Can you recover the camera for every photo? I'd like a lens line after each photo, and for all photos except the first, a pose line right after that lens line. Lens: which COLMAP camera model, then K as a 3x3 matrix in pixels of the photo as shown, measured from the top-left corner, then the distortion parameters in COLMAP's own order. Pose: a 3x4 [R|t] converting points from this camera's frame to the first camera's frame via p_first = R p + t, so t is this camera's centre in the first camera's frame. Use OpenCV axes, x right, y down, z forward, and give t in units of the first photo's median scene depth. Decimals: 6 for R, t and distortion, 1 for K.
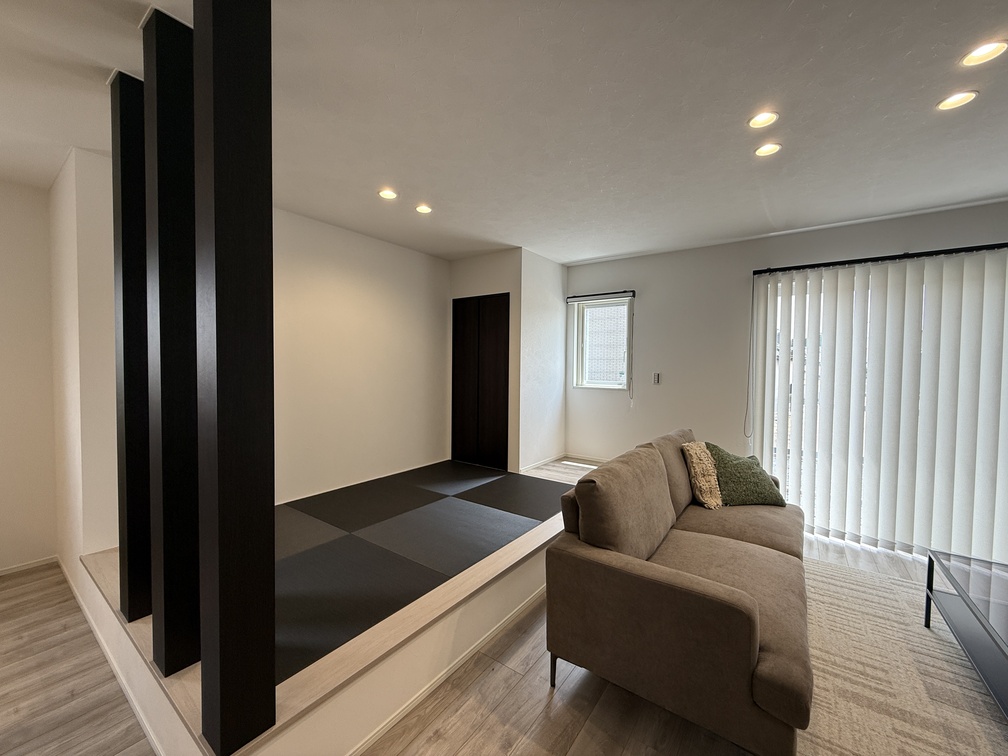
lens RADIAL K [[401.8, 0, 501.3], [0, 401.8, 378.3], [0, 0, 1]] dist [-0.001496, -0.000089]
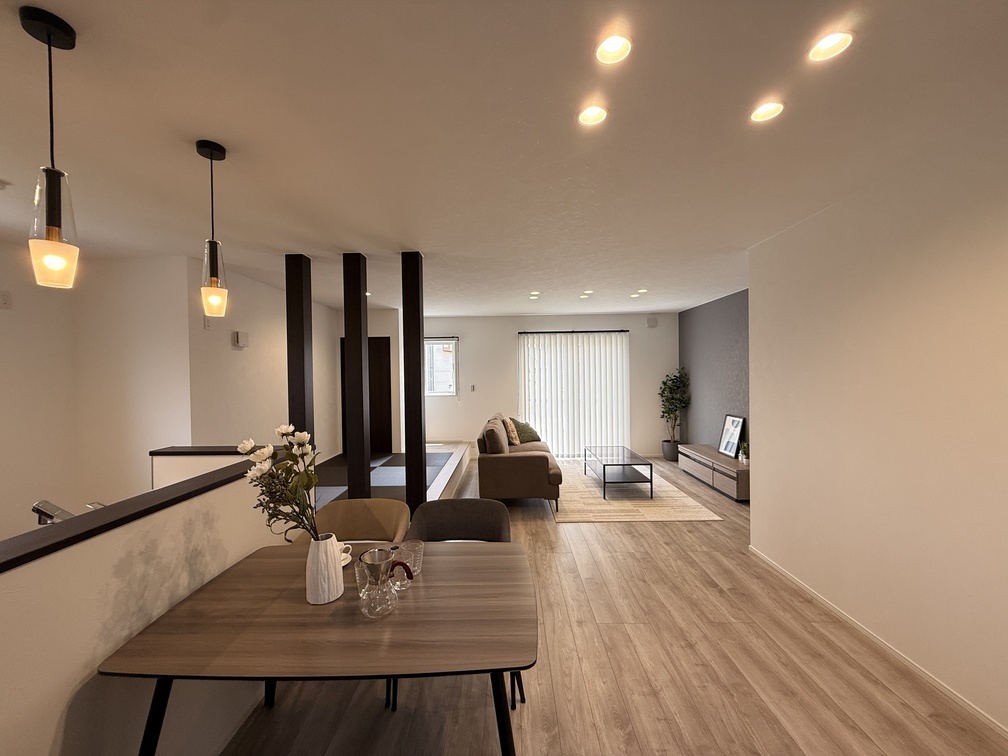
lens RADIAL K [[401.8, 0, 501.3], [0, 401.8, 378.3], [0, 0, 1]] dist [-0.001496, -0.000089]
pose [[0.817509, -0.032050, 0.575023, -0.616971], [0.042972, 0.999062, -0.005408, -0.032326], [-0.574310, 0.029131, 0.818120, -0.598442]]
